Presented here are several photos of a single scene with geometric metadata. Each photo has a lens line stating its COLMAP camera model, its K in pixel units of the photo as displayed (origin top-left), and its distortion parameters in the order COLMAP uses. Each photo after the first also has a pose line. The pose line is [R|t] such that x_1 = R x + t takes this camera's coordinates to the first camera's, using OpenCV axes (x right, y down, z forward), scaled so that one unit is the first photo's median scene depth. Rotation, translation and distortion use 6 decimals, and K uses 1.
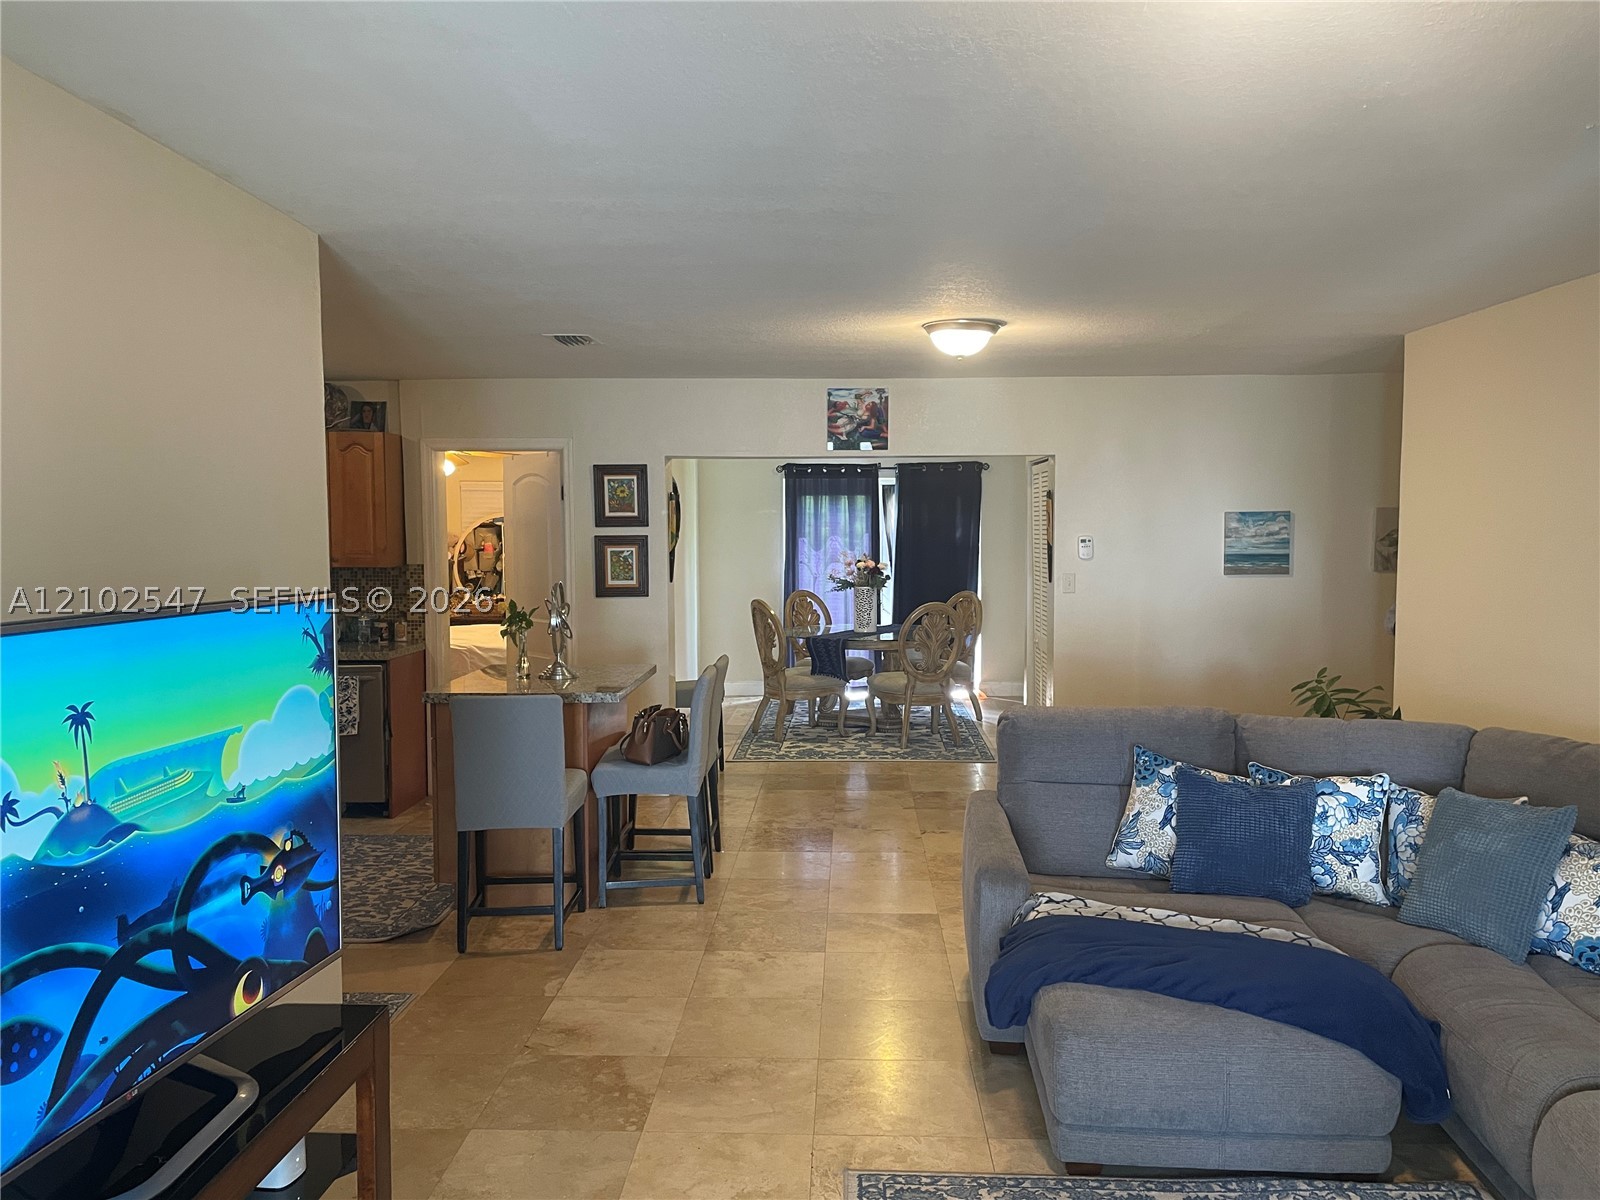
lens RADIAL K [[1226.5, 0, 802.8], [0, 1226.5, 598.0], [0, 0, 1]] dist [0.073742, -0.061667]
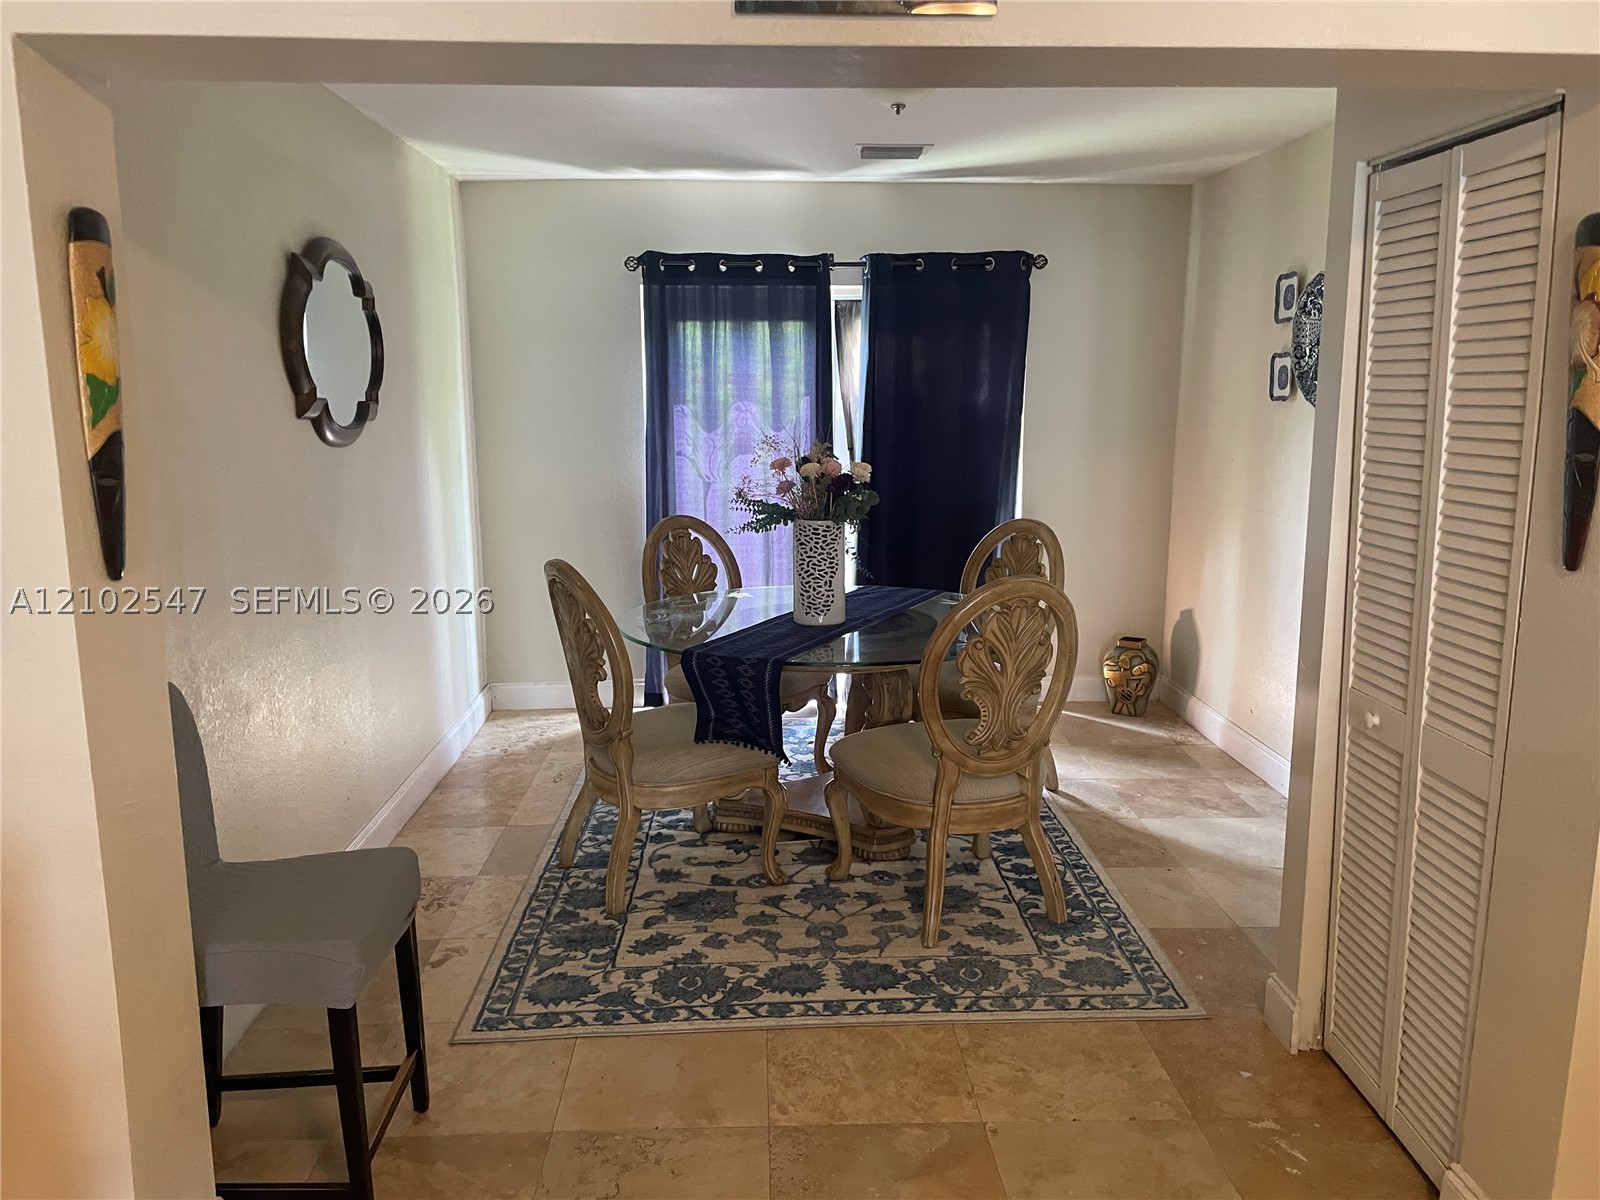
lens RADIAL K [[1226.5, 0, 792.2], [0, 1226.5, 604.6], [0, 0, 1]] dist [0.073742, -0.061667]
pose [[0.997367, -0.012447, 0.071439, 0.008525], [0.004428, 0.993774, 0.111327, -0.023727], [-0.072380, -0.110717, 0.991213, 0.488986]]
